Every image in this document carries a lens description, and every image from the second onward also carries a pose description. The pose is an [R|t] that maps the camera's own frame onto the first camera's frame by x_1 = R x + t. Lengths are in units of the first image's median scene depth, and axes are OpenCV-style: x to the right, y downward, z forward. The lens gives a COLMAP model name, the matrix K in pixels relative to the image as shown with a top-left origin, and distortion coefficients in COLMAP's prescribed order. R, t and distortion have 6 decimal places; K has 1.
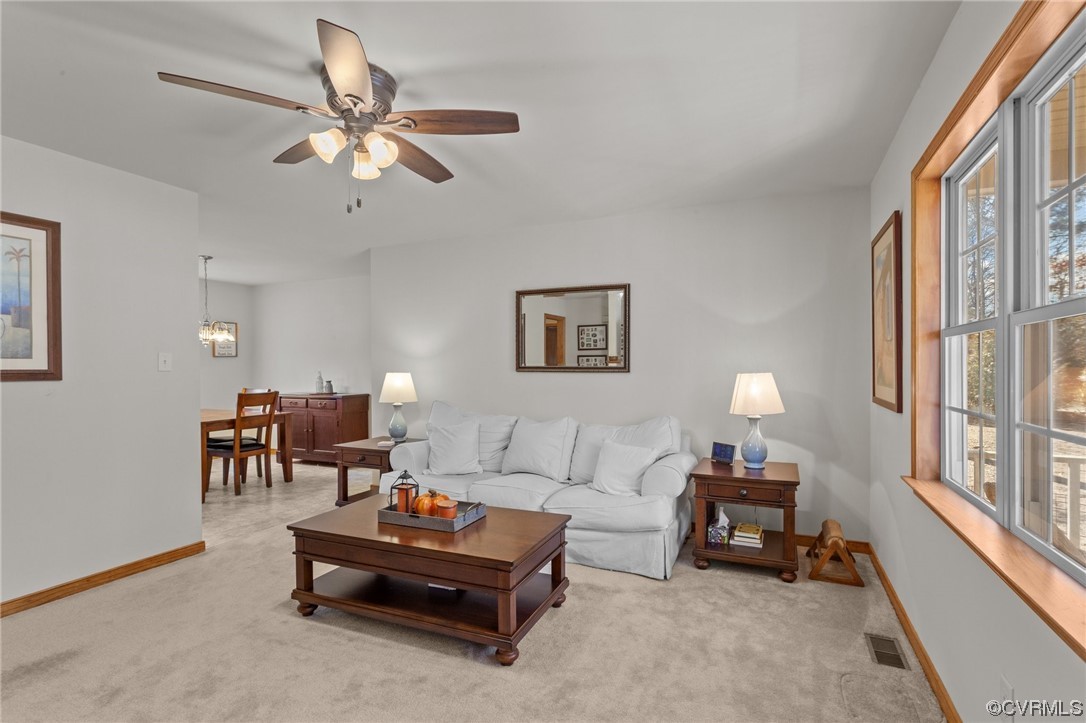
lens RADIAL K [[518.3, 0, 552.5], [0, 518.3, 369.1], [0, 0, 1]] dist [0.004177, 0.000414]
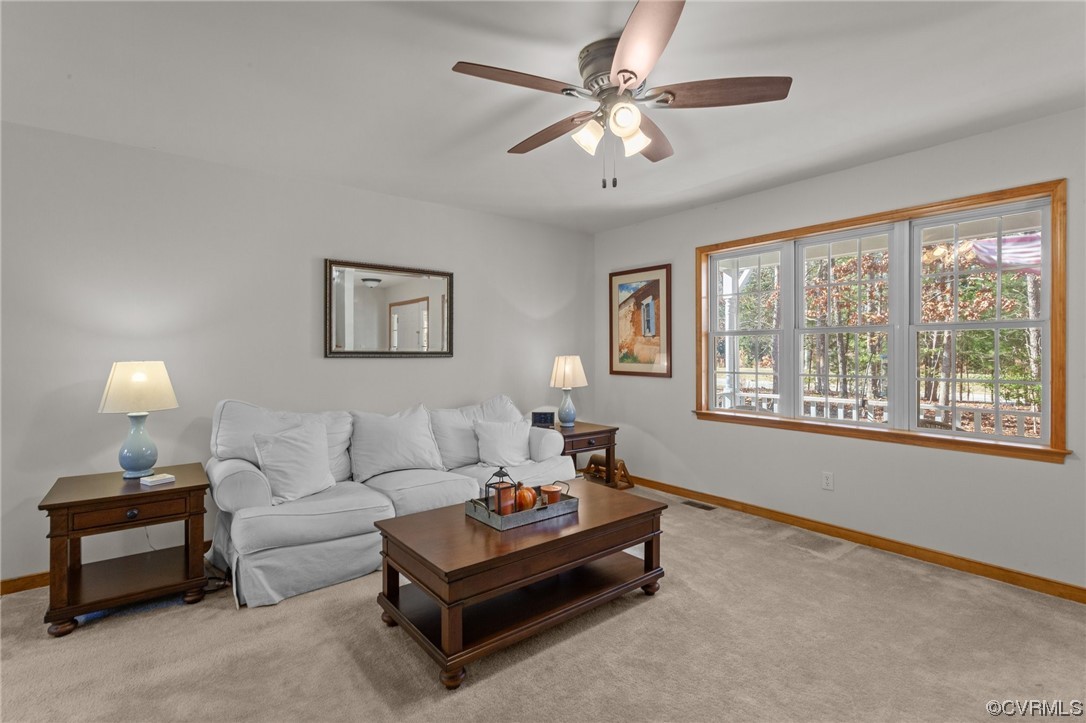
lens RADIAL K [[518.3, 0, 548.4], [0, 518.3, 352.5], [0, 0, 1]] dist [0.004177, 0.000414]
pose [[0.462814, 0.000715, 0.886455, -0.788740], [0.005984, 0.999974, -0.003930, 0.003141], [-0.886435, 0.007123, 0.462798, 0.399199]]
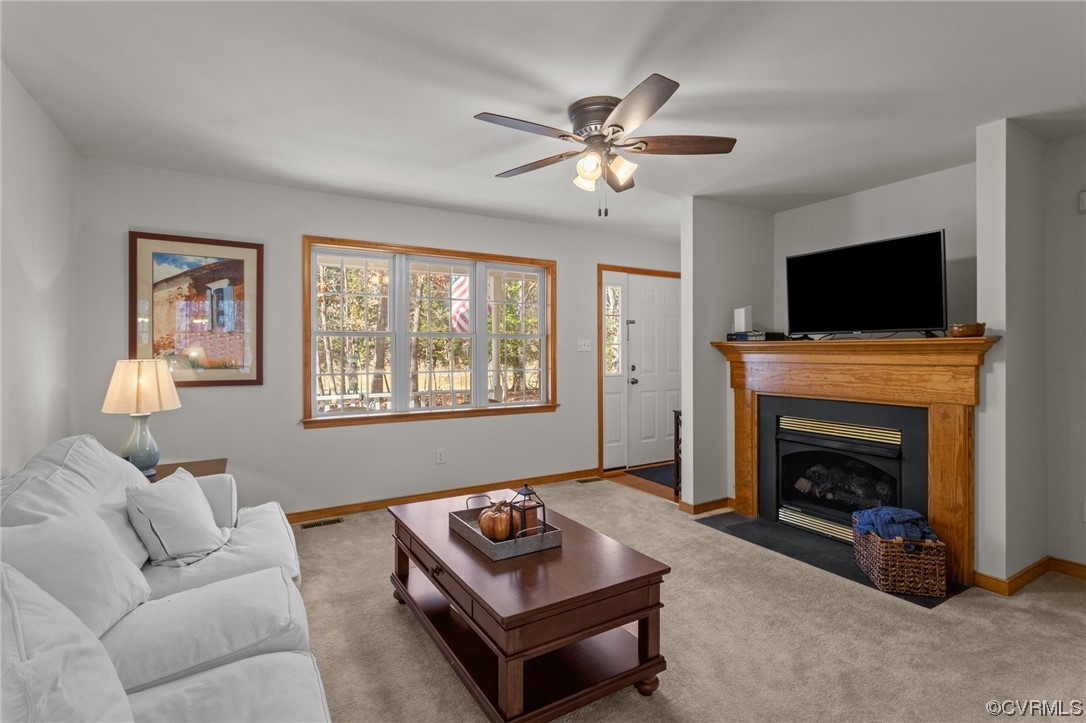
lens RADIAL K [[518.3, 0, 542.4], [0, 518.3, 358.5], [0, 0, 1]] dist [0.004177, 0.000414]
pose [[-0.820211, 0.008352, 0.572001, -0.567688], [0.014906, 0.999866, 0.006774, 0.010056], [-0.571867, 0.014082, -0.820225, 1.250294]]
